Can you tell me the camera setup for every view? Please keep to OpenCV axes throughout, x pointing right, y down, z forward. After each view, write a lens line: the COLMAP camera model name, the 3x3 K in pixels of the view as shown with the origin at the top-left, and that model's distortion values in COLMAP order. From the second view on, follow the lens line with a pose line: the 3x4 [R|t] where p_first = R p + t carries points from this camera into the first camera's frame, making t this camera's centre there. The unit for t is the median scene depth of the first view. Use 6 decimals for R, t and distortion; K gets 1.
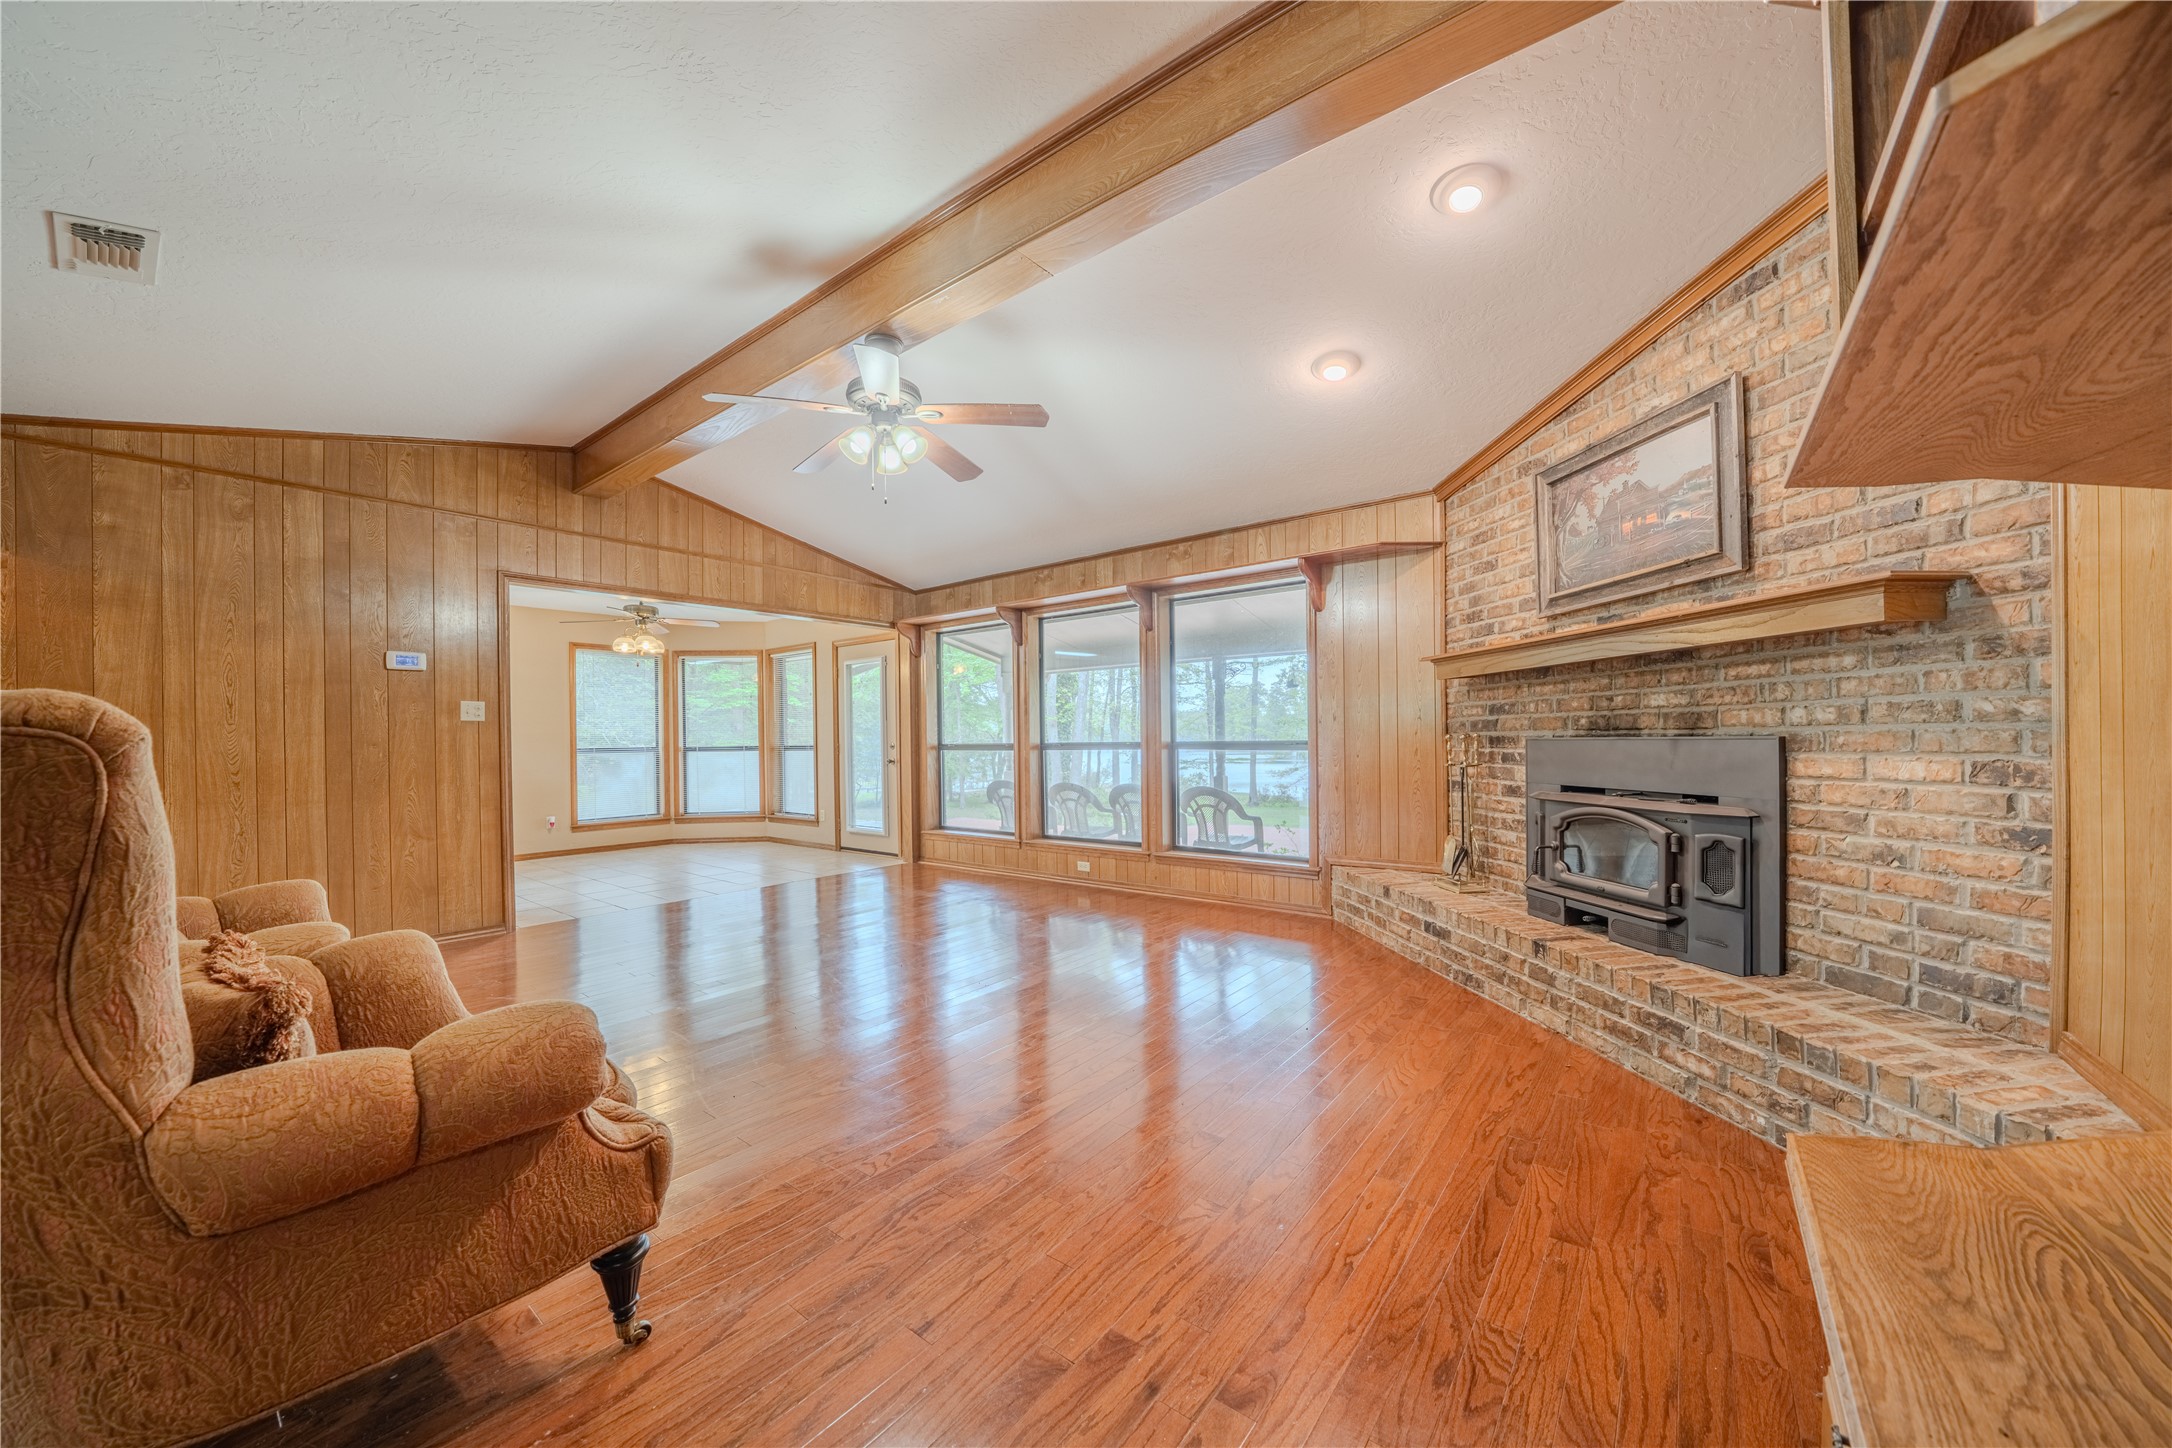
lens RADIAL K [[769.1, 0, 1069.3], [0, 769.1, 736.1], [0, 0, 1]] dist [-0.014351, 0.000815]
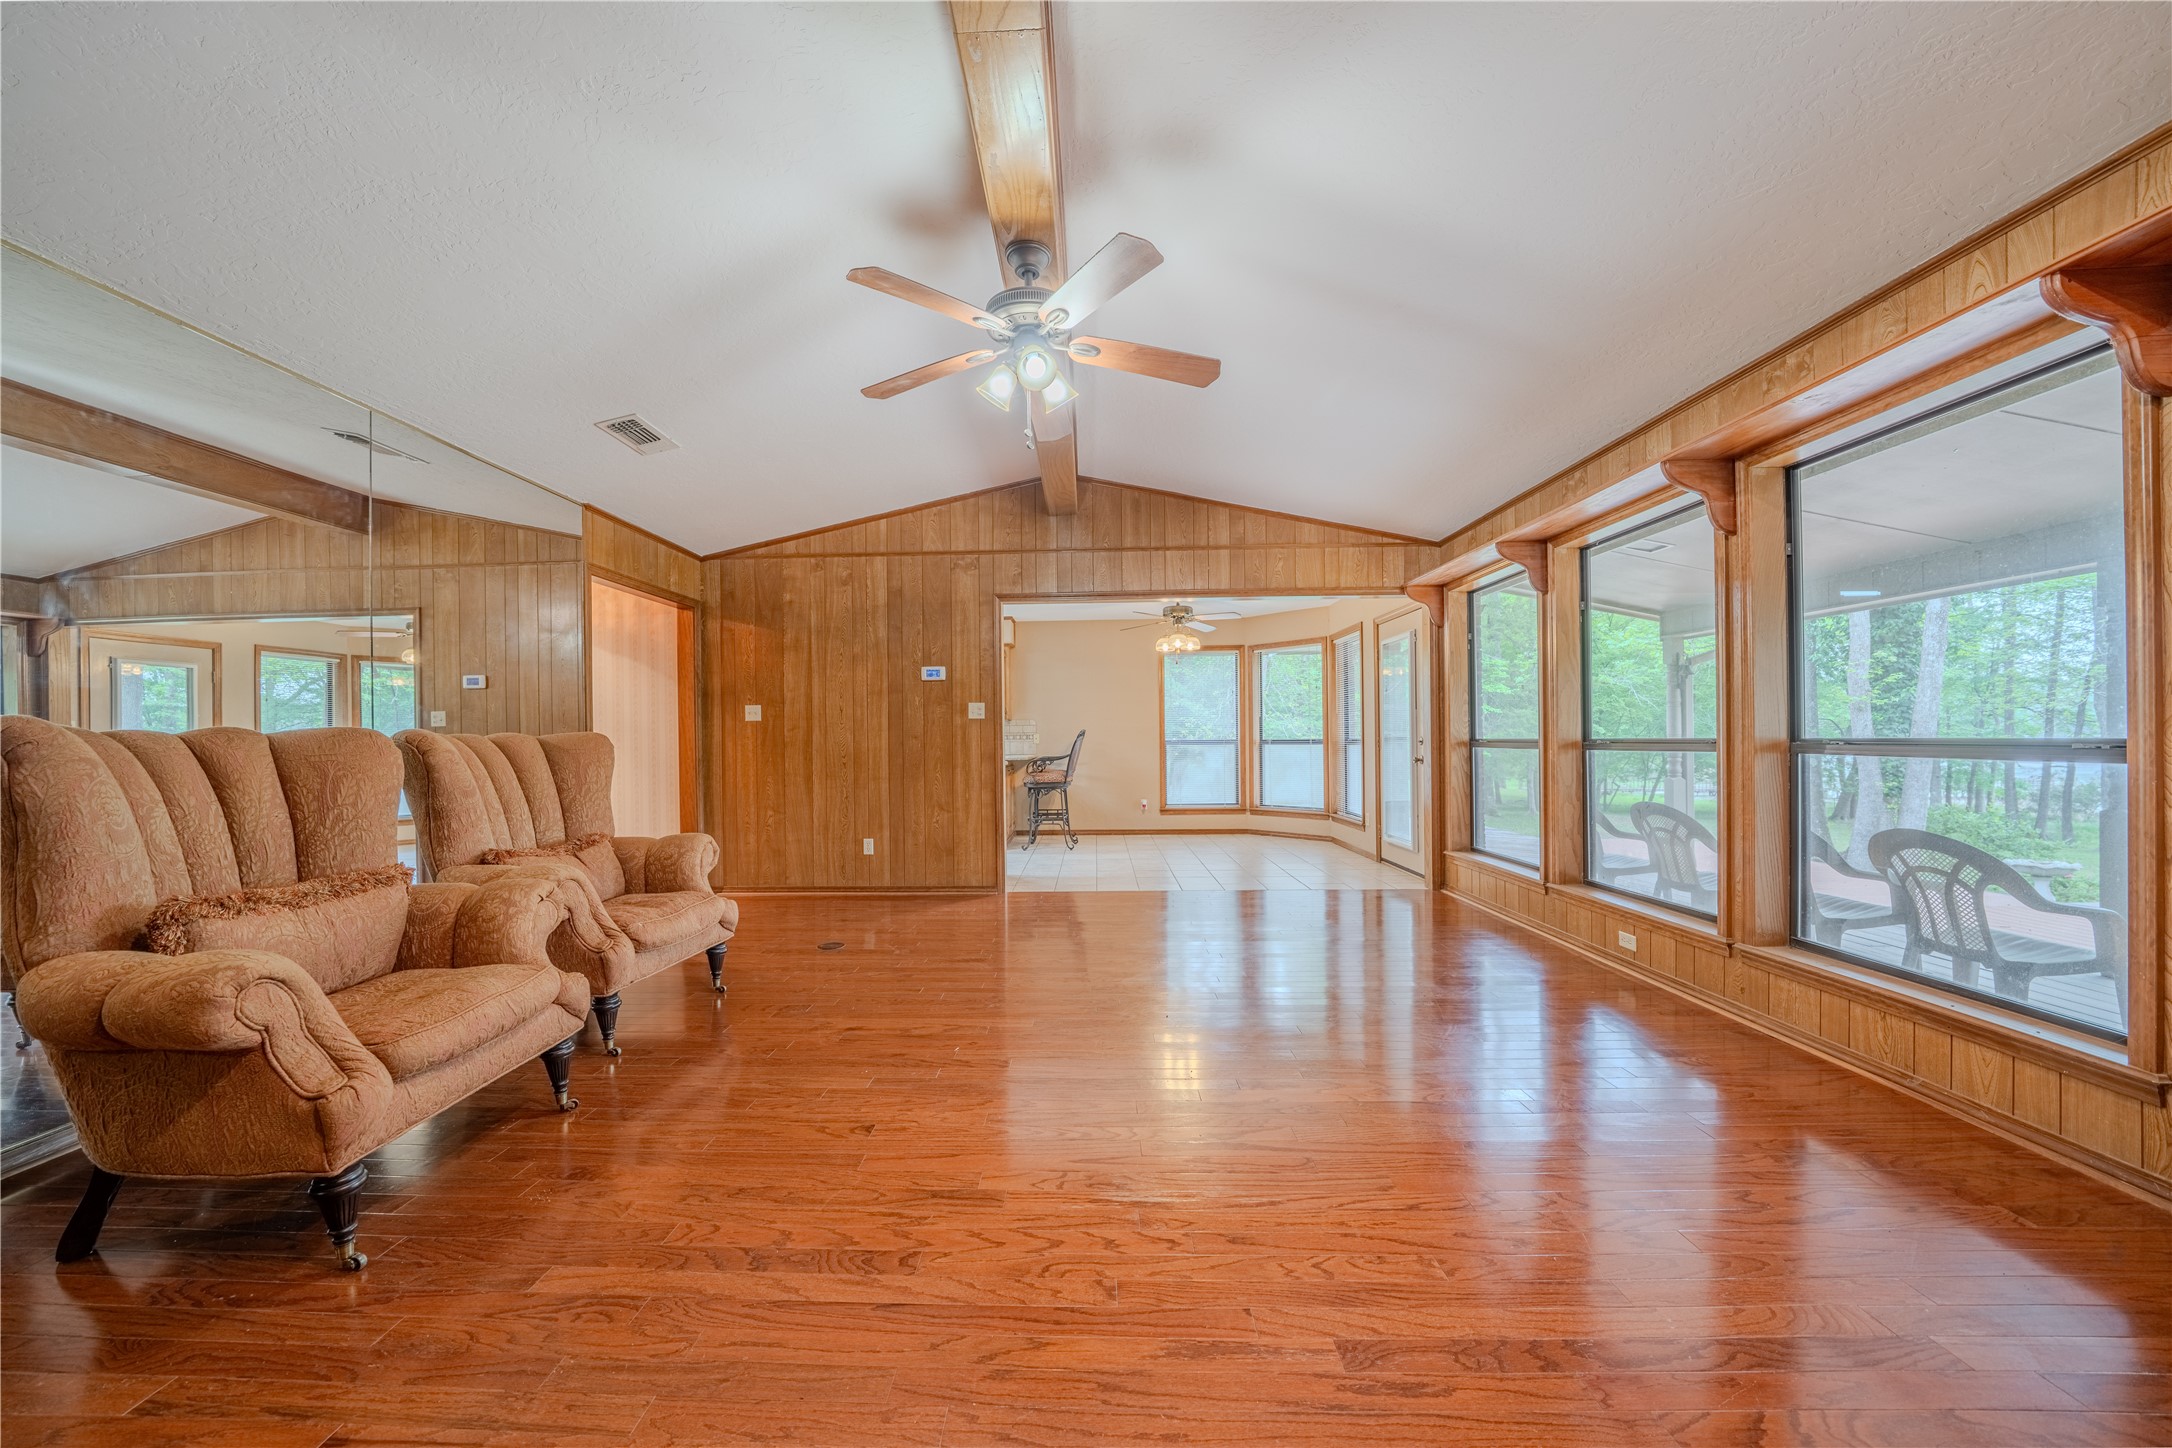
lens RADIAL K [[769.1, 0, 1071.9], [0, 769.1, 736.8], [0, 0, 1]] dist [-0.014351, 0.000815]
pose [[0.605163, 0.005102, -0.796085, 0.261974], [0.005147, 0.999933, 0.010321, -0.002121], [0.796085, -0.010343, 0.605096, 0.315021]]
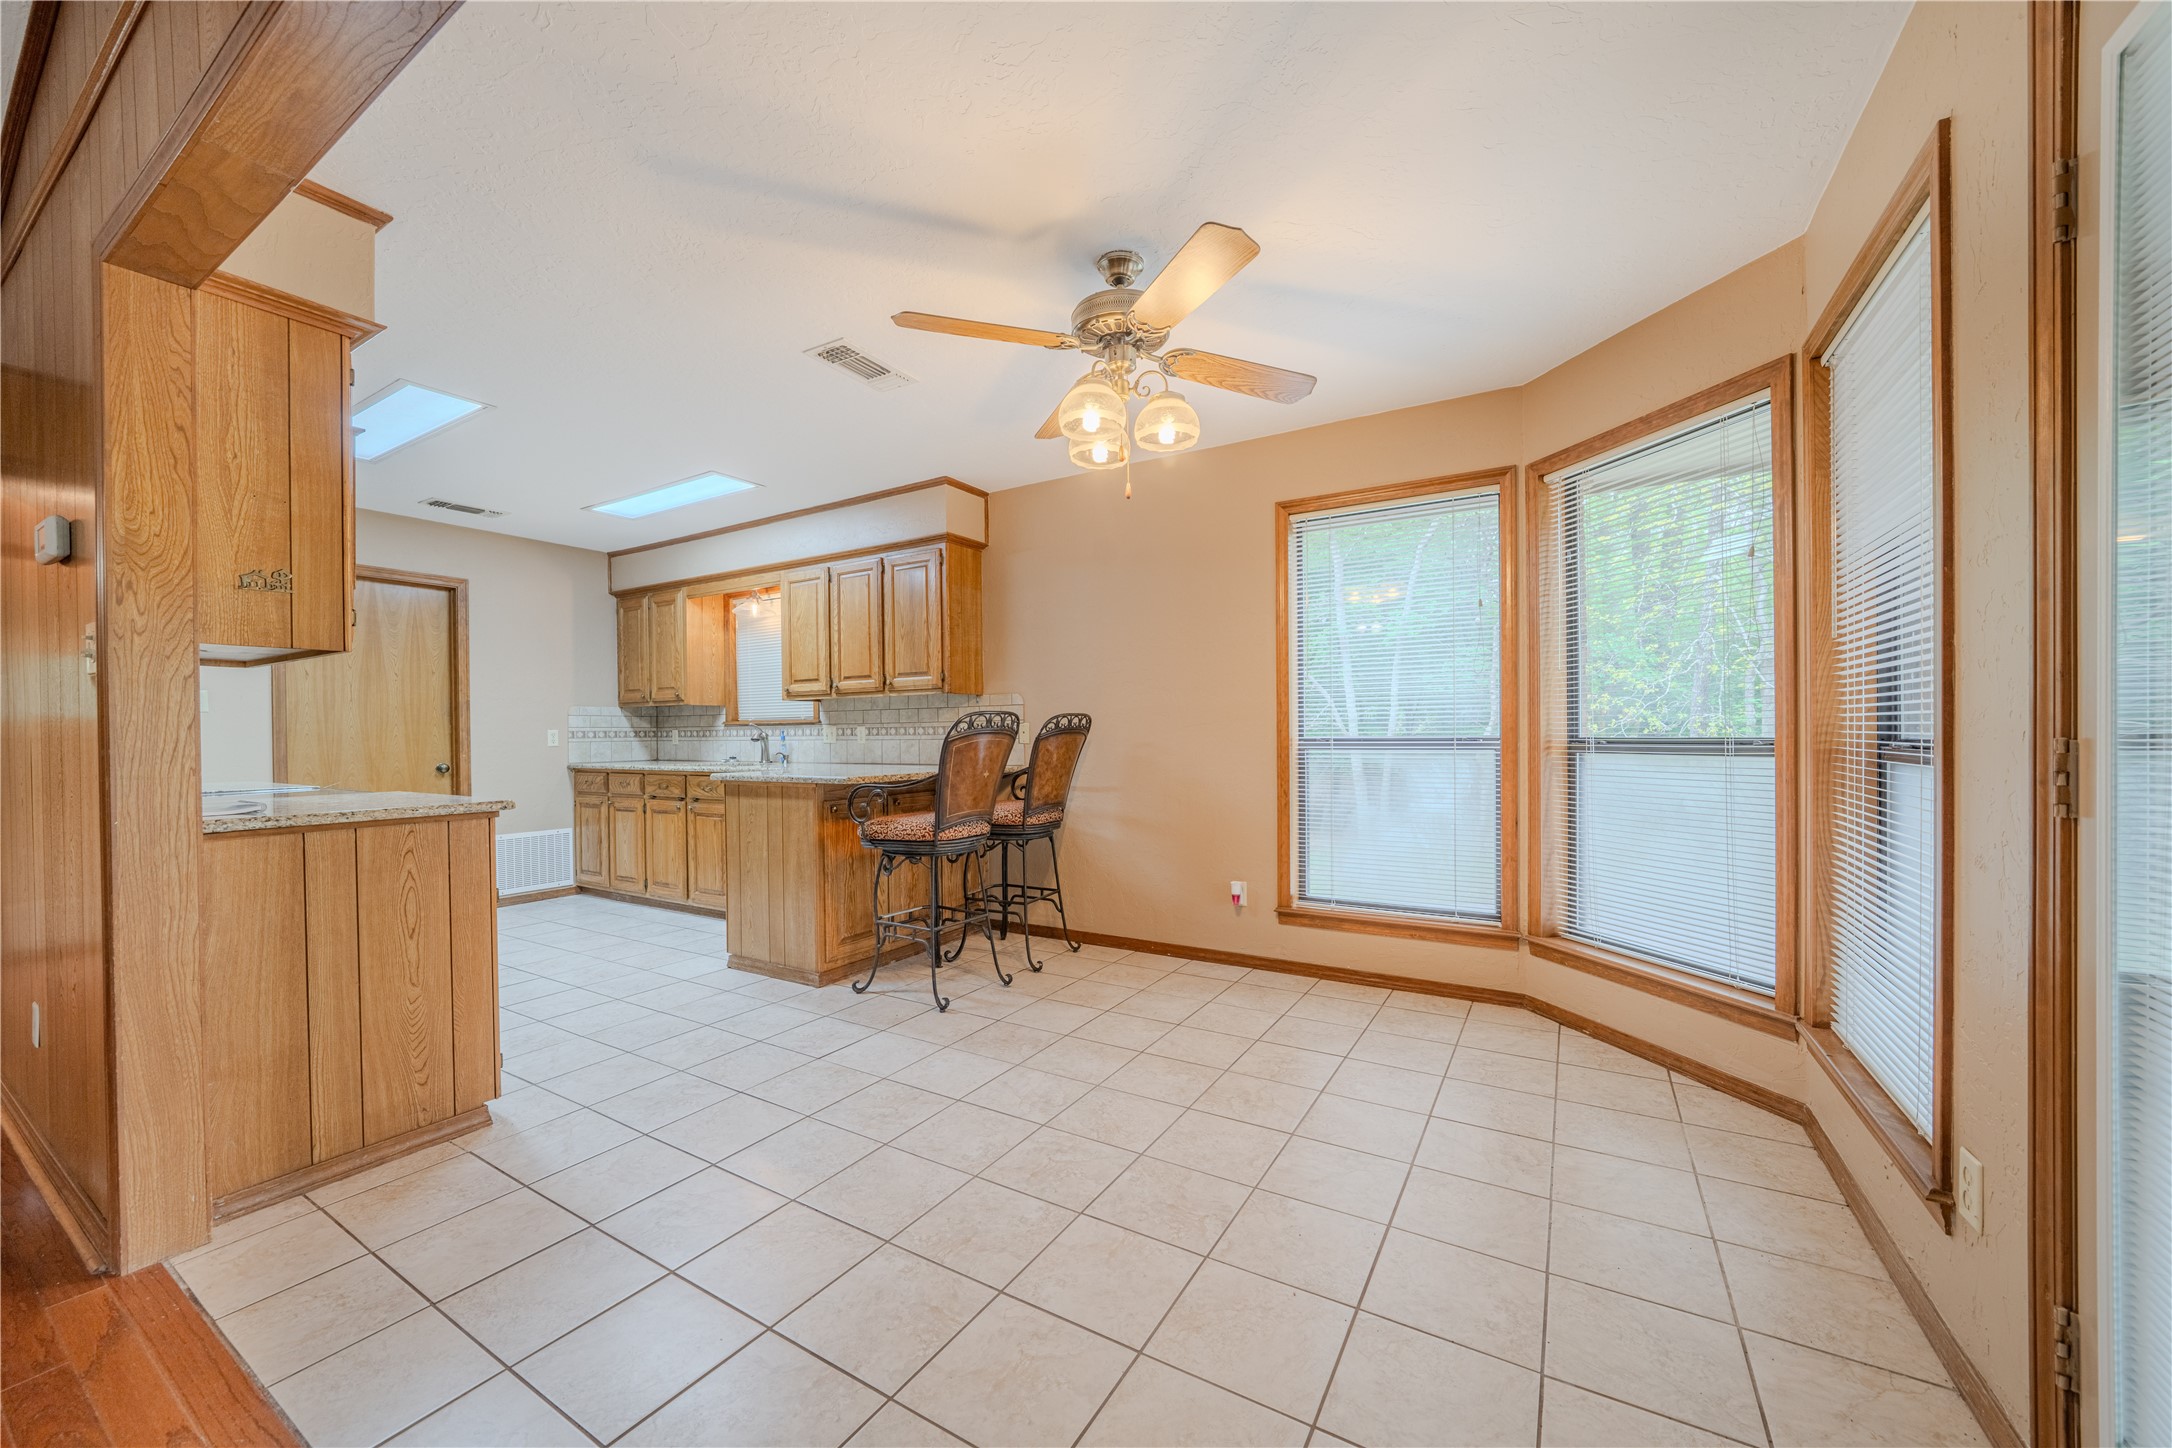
lens RADIAL K [[816.0, 0, 1071.1], [0, 816.0, 739.4], [0, 0, 1]] dist [-0.015691, 0.000496]
pose [[0.120247, 0.020405, -0.992534, -0.283568], [0.011948, 0.999687, 0.021999, 0.006706], [0.992672, -0.014505, 0.119965, 1.236195]]
